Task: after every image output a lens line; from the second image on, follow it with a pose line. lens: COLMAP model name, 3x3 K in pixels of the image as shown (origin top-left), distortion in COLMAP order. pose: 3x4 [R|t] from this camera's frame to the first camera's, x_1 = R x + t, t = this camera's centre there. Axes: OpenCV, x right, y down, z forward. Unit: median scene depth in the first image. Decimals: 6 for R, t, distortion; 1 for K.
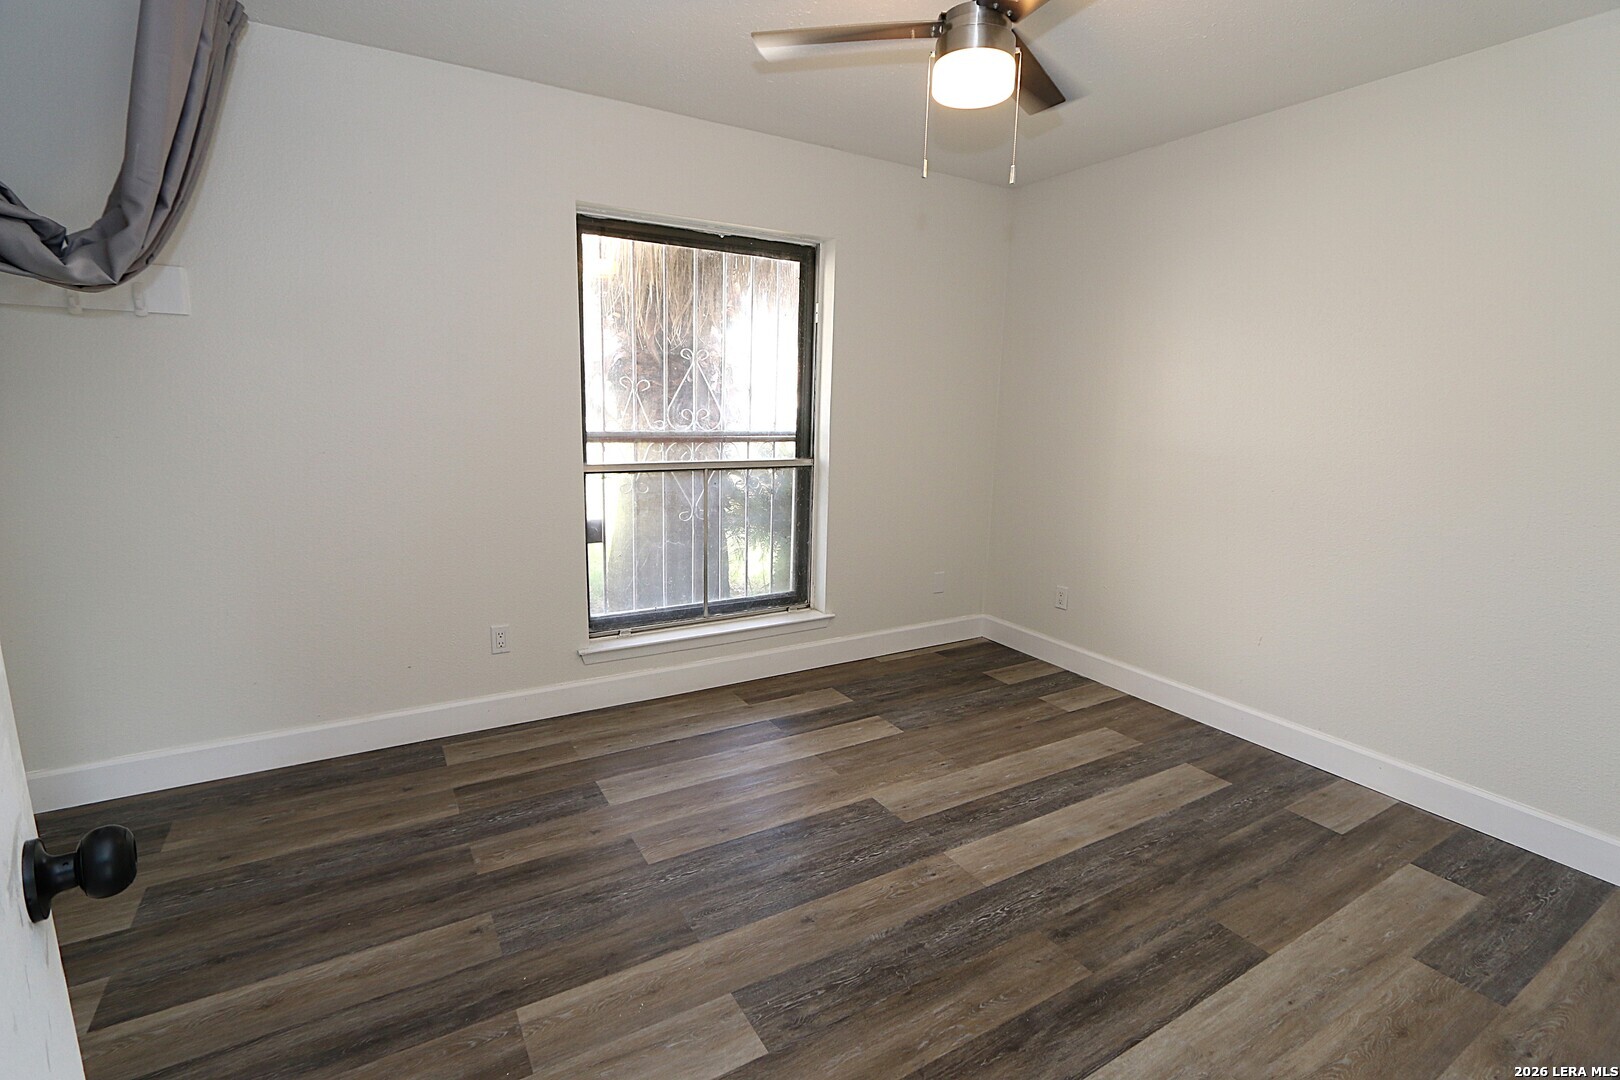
lens RADIAL K [[752.4, 0, 802.4], [0, 752.4, 536.9], [0, 0, 1]] dist [-0.017888, 0.001013]
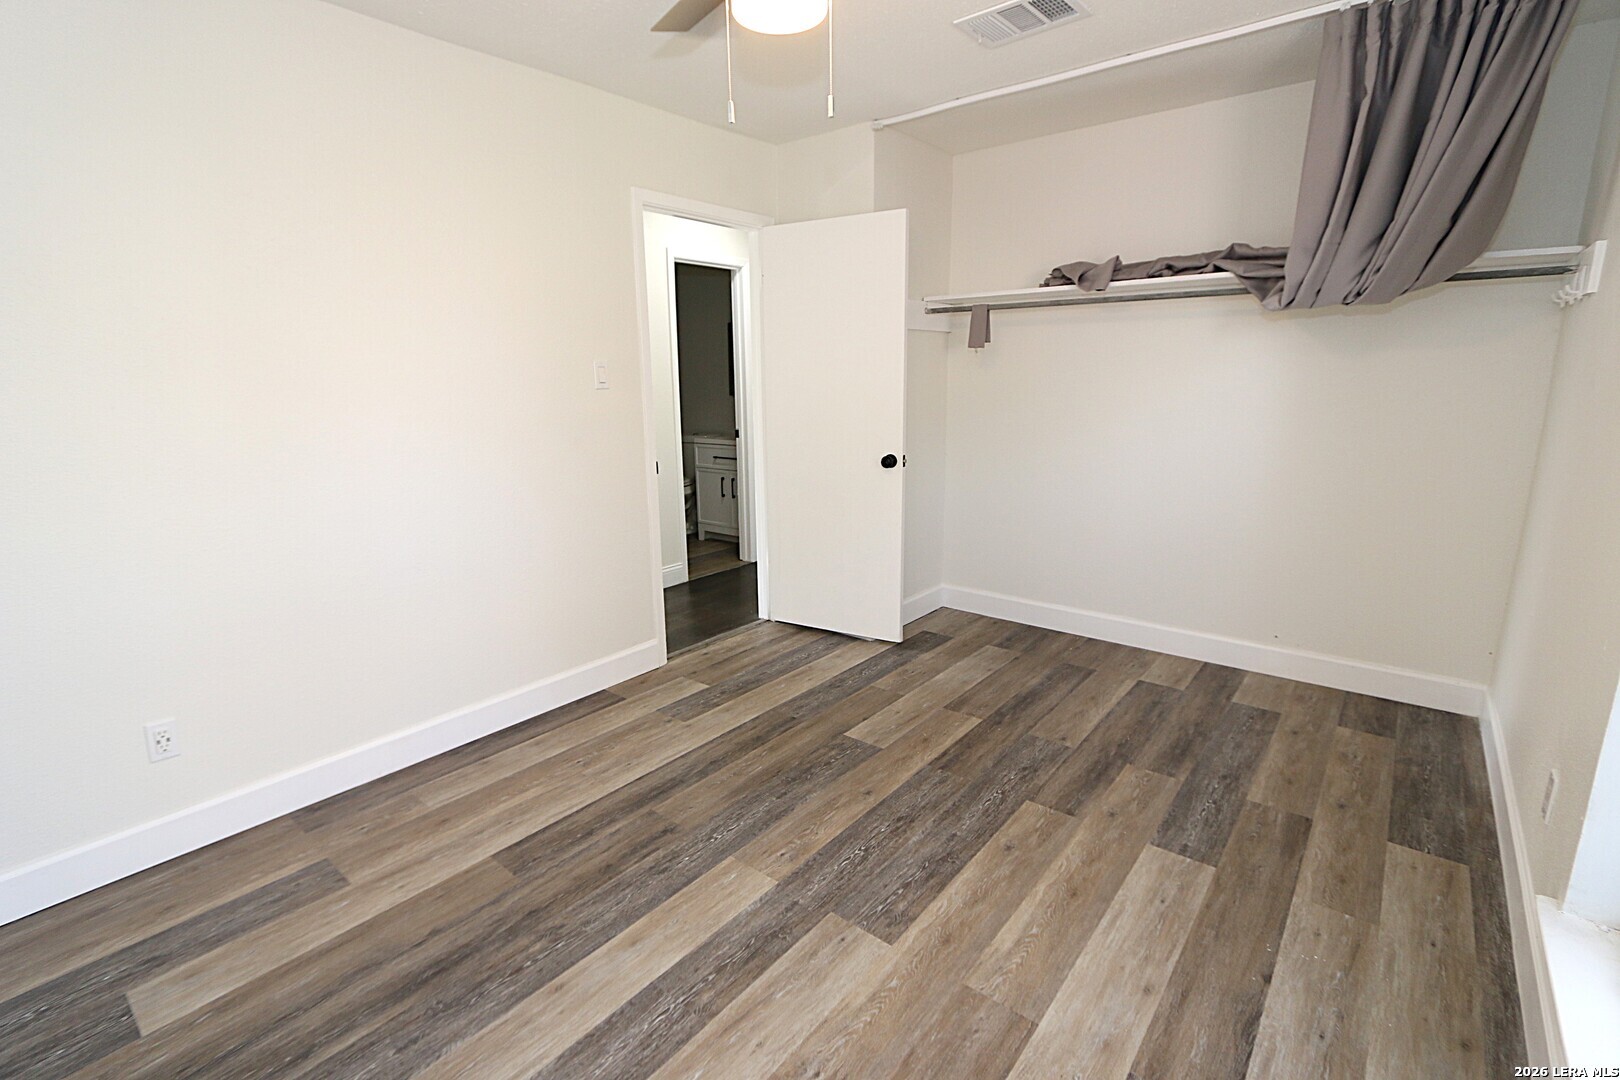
lens RADIAL K [[752.4, 0, 802.4], [0, 752.4, 536.9], [0, 0, 1]] dist [-0.017888, 0.001013]
pose [[-0.941878, 0.062109, -0.330163, 0.464040], [-0.066678, 0.928651, 0.364912, -0.317829], [0.329271, 0.365717, -0.870535, 1.762606]]
